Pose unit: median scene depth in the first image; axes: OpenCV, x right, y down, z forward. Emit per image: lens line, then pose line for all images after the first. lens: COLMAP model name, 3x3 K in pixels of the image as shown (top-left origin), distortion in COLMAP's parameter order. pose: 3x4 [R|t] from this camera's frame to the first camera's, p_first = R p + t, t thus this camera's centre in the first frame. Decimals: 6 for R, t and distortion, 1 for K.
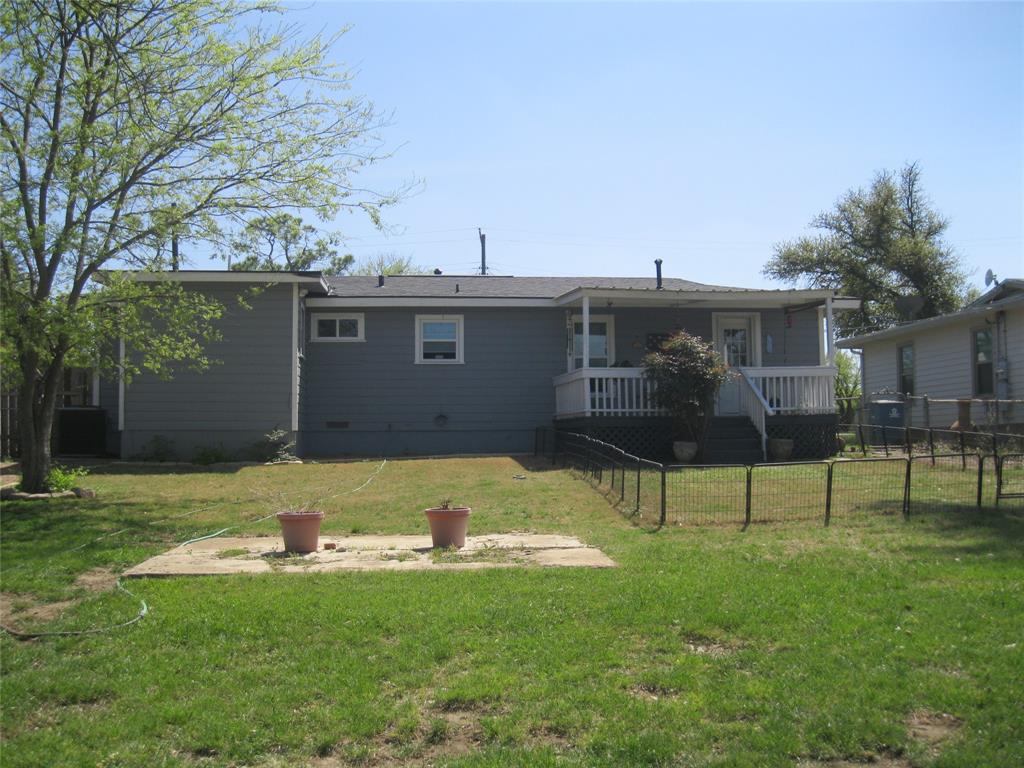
lens RADIAL K [[1055.7, 0, 510.8], [0, 1055.7, 384.1], [0, 0, 1]] dist [-0.094868, 0.000000]
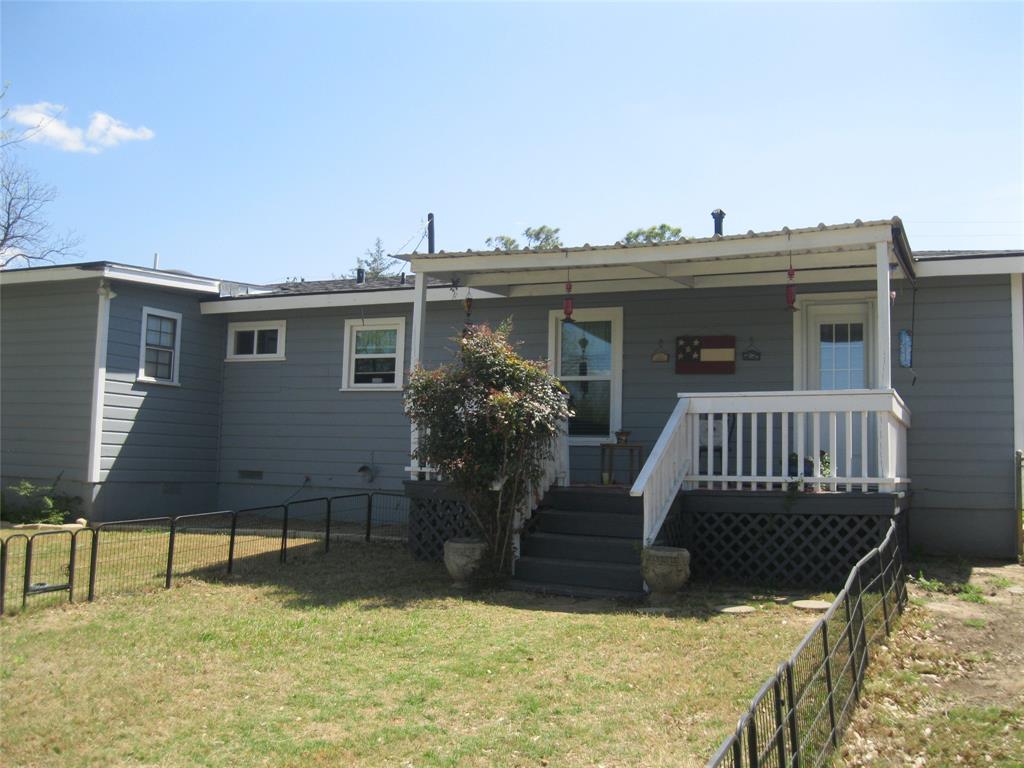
lens RADIAL K [[1055.7, 0, 512.5], [0, 1055.7, 383.4], [0, 0, 1]] dist [-0.094868, 0.000000]
pose [[0.857619, -0.008438, -0.514217, 0.359697], [-0.006162, 0.999625, -0.026681, -0.006205], [0.514249, 0.026050, 0.857245, 0.465113]]
